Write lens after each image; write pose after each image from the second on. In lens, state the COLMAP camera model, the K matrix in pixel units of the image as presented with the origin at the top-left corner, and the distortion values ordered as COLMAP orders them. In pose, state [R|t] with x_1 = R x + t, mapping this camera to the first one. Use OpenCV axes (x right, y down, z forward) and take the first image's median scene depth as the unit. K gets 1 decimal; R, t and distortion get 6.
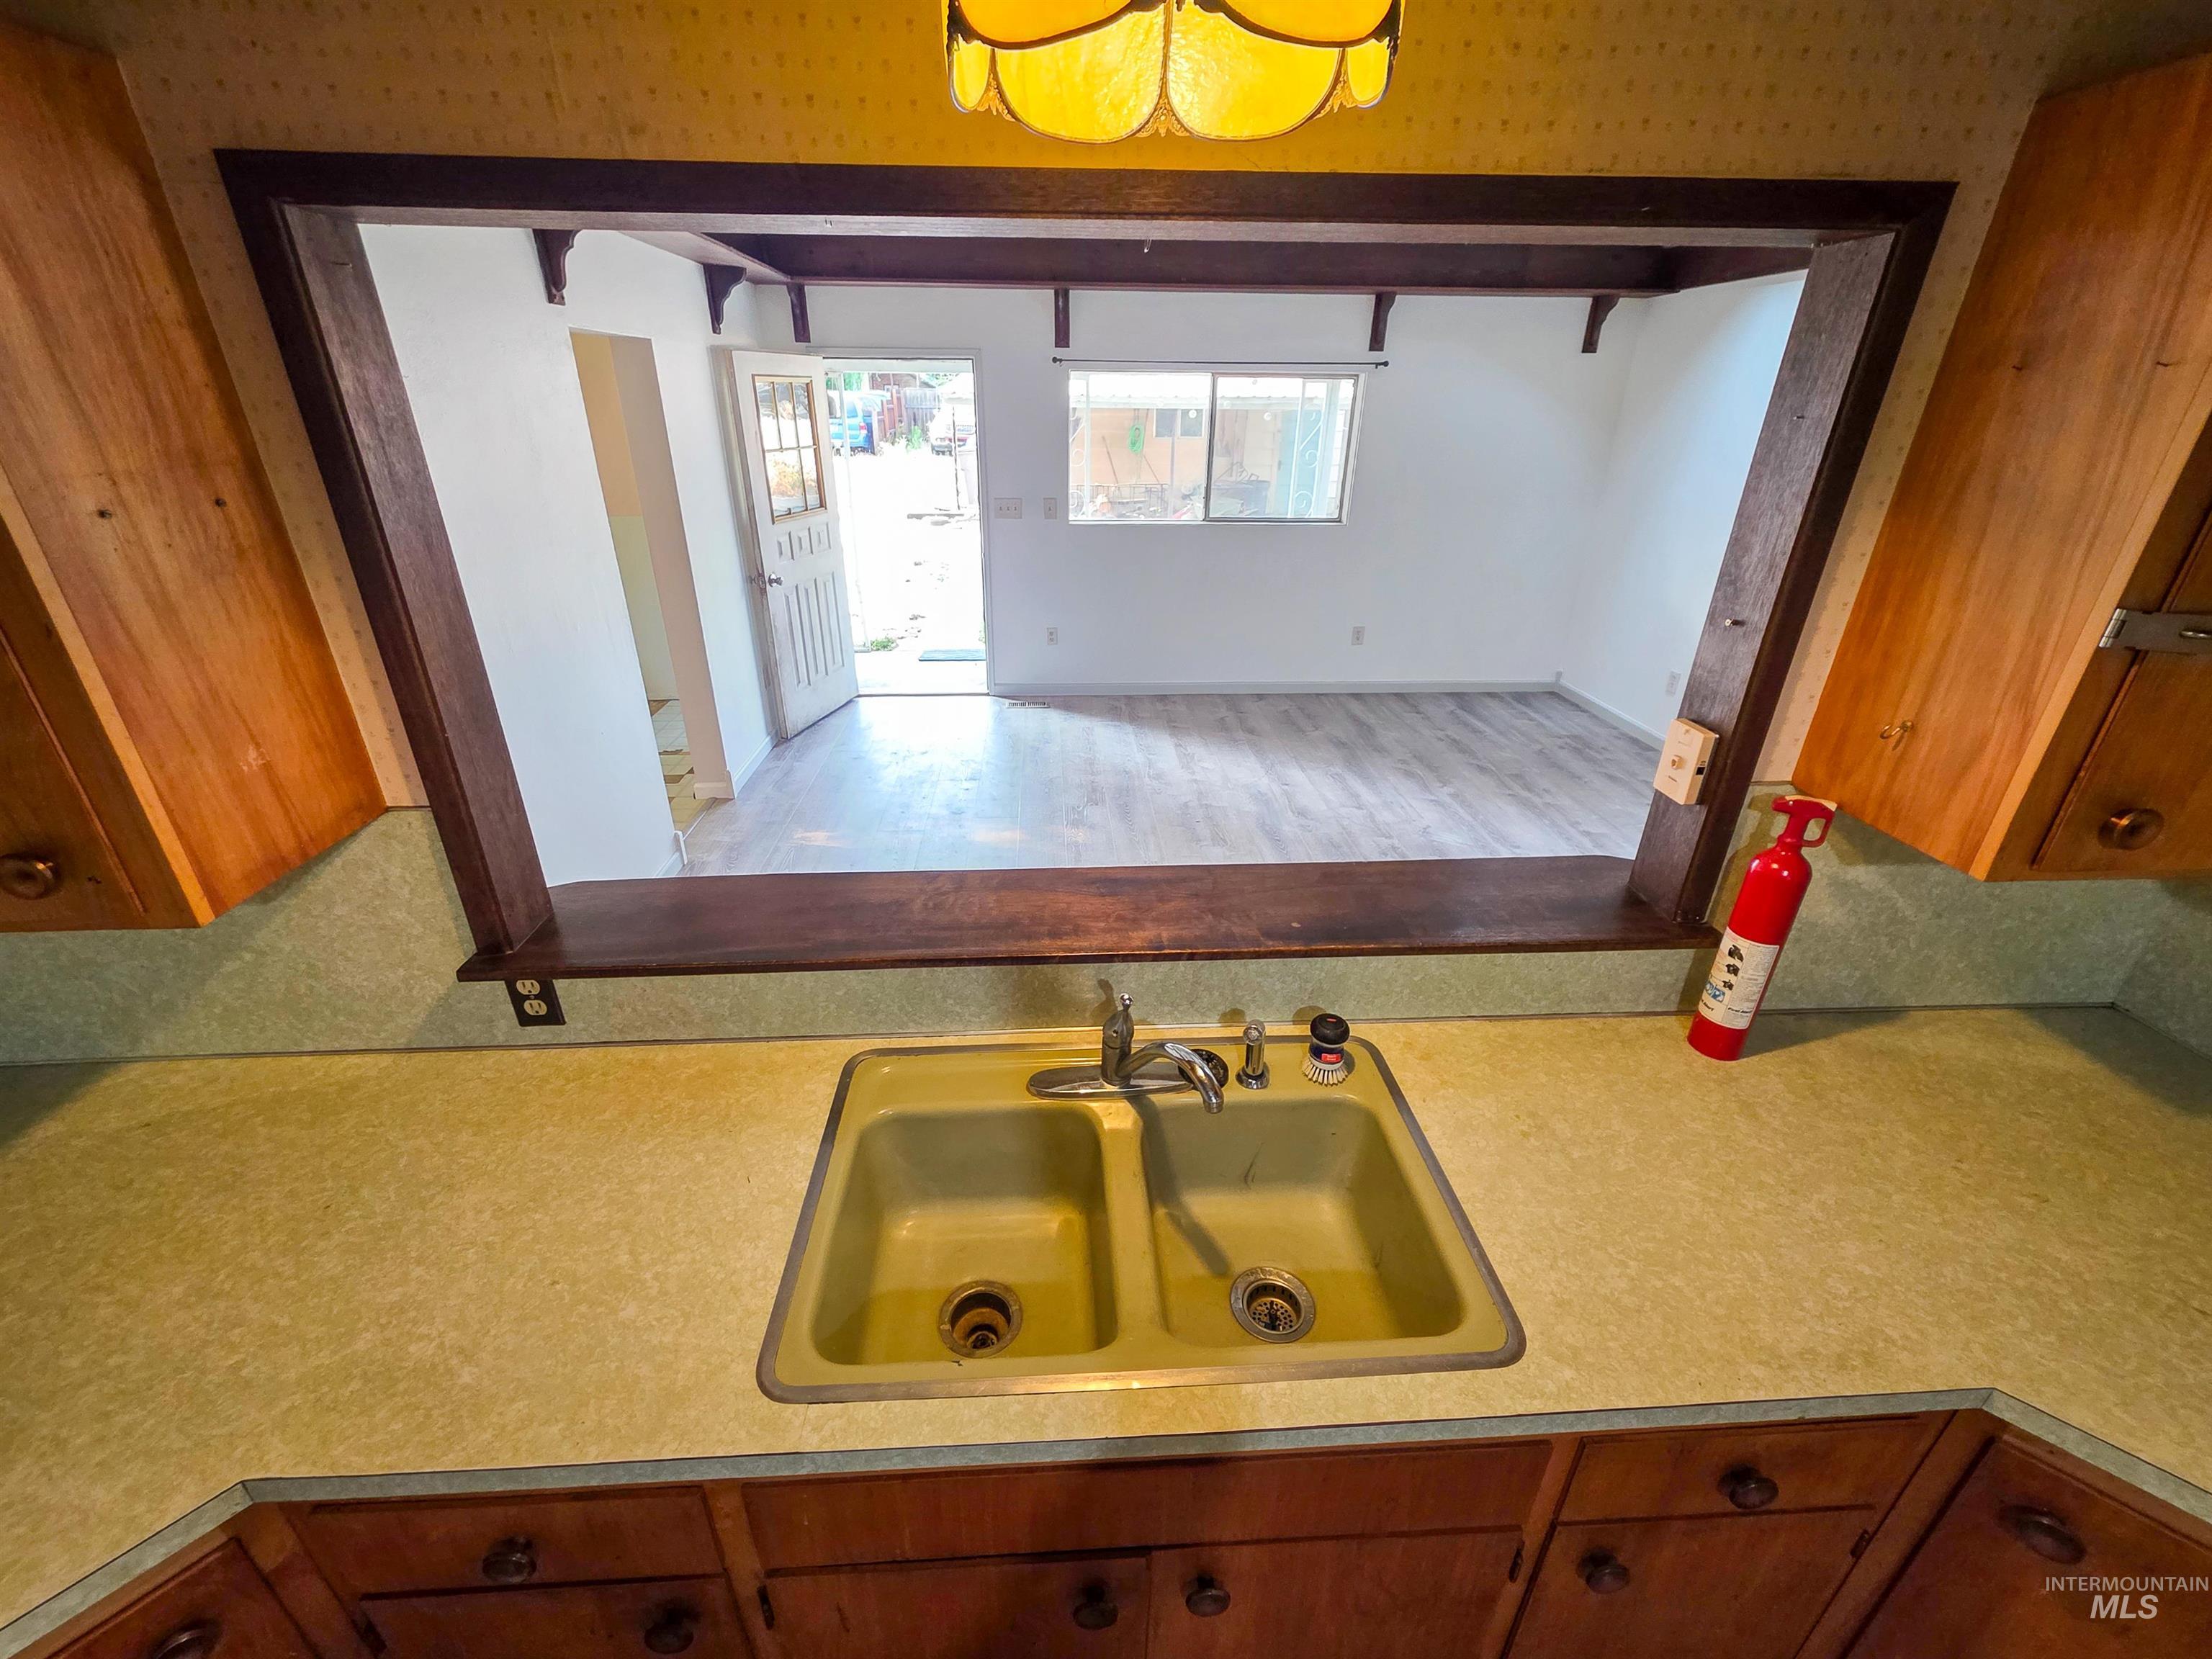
lens RADIAL K [[908.5, 0, 1096.0], [0, 908.5, 823.4], [0, 0, 1]] dist [0.002947, -0.000057]
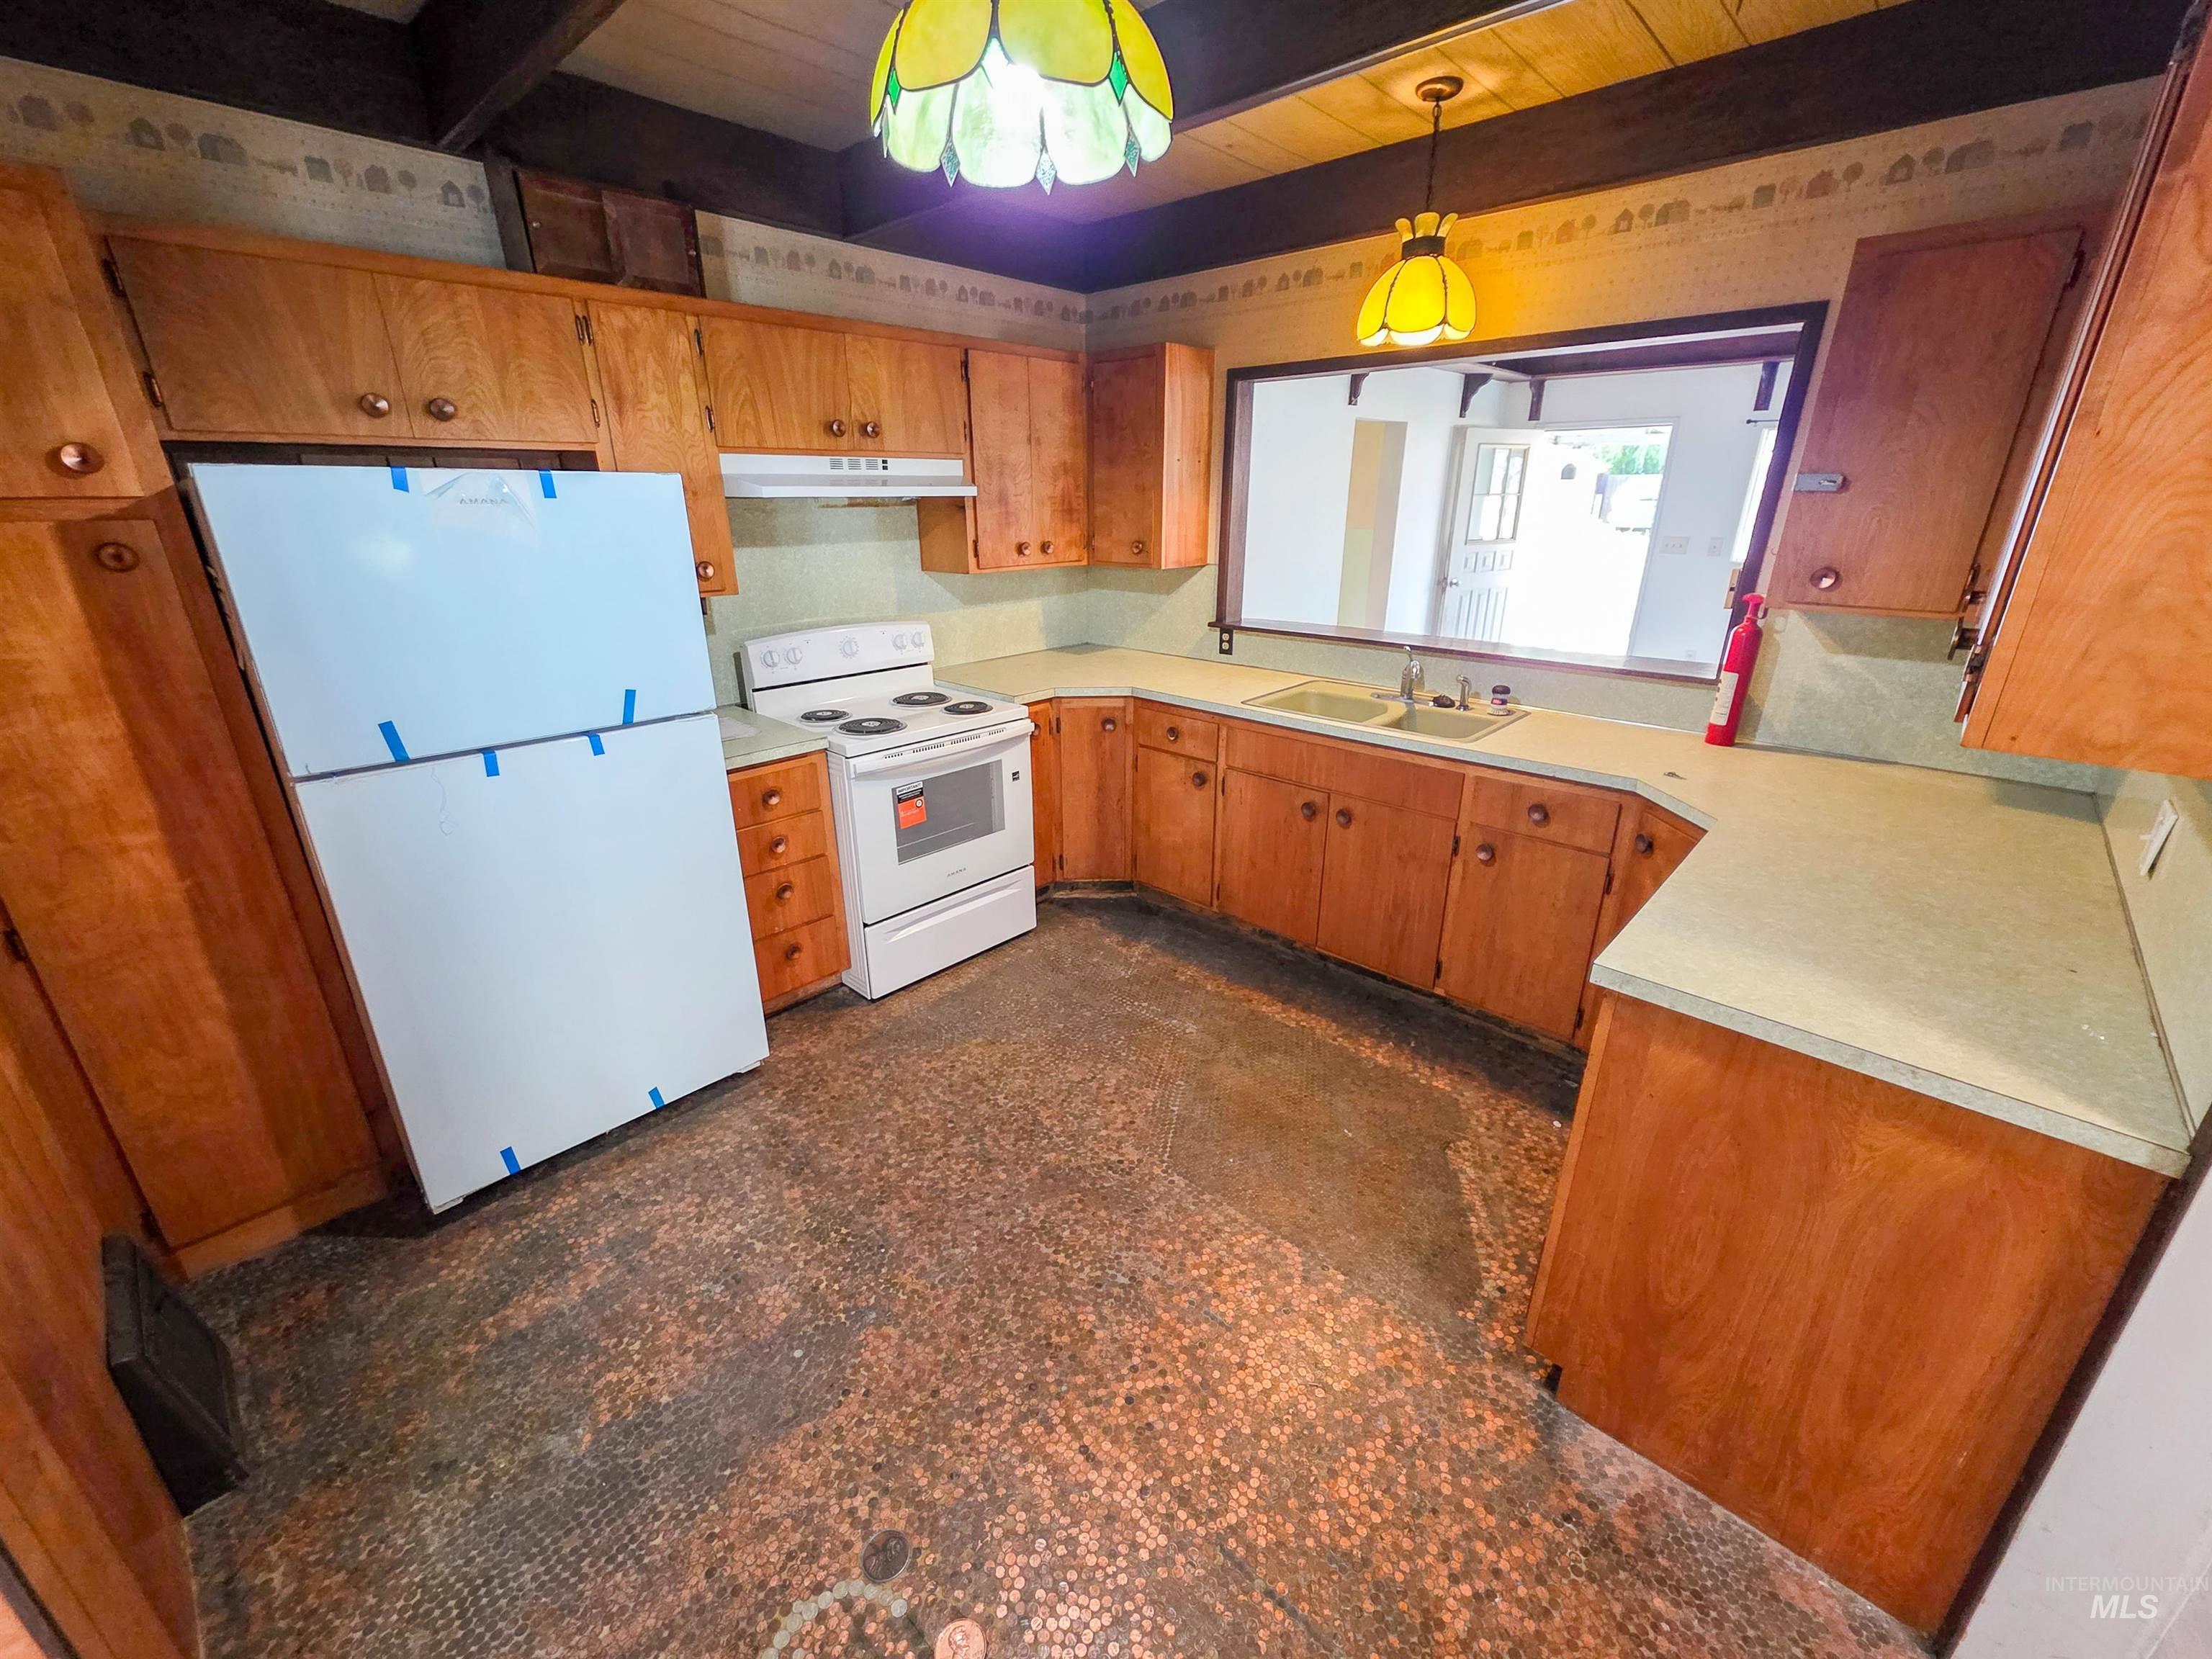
lens RADIAL K [[891.8, 0, 1093.7], [0, 891.8, 823.1], [0, 0, 1]] dist [0.003173, -0.000479]
pose [[0.683036, 0.245624, -0.687845, 0.306923], [-0.300730, 0.952801, 0.041610, 0.197274], [0.665600, 0.178435, 0.724664, -0.316663]]
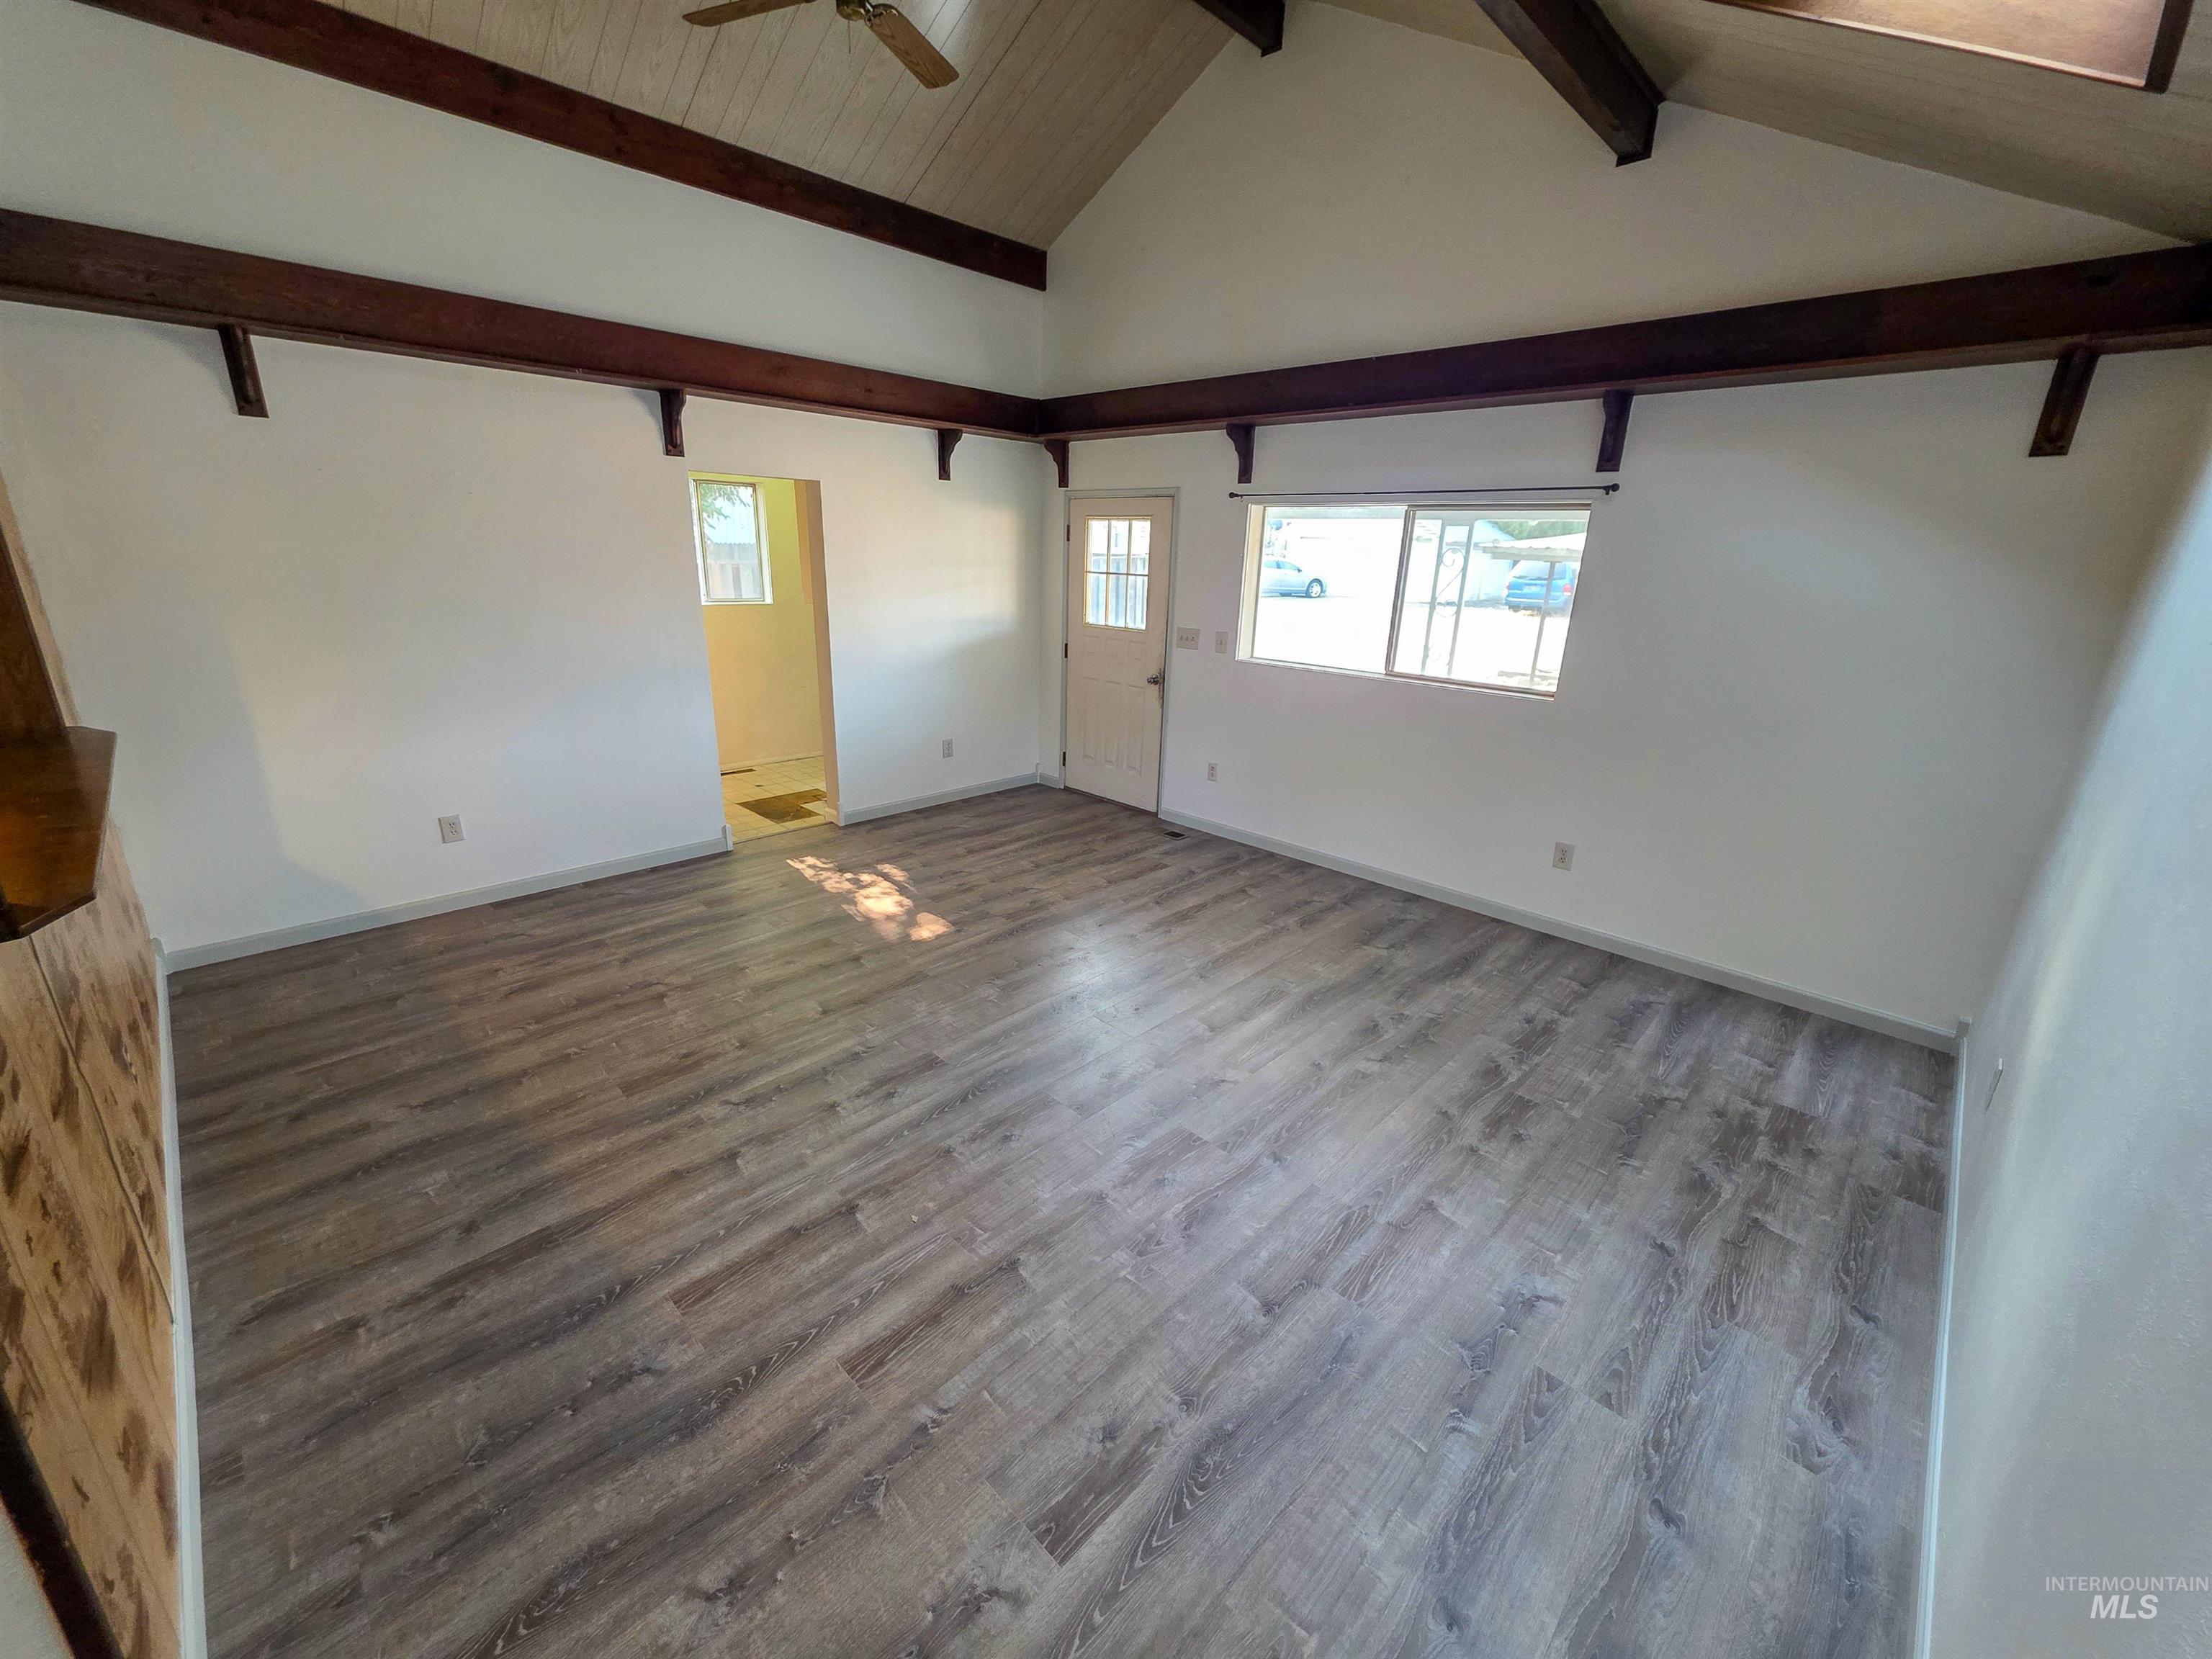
lens RADIAL K [[875.9, 0, 1096.4], [0, 875.9, 823.7], [0, 0, 1]] dist [0.004611, 0.000331]
pose [[0.674282, 0.233032, -0.700742, 0.615045], [-0.334624, 0.942312, -0.008623, -0.123935], [0.658309, 0.240299, 0.713363, 0.325896]]
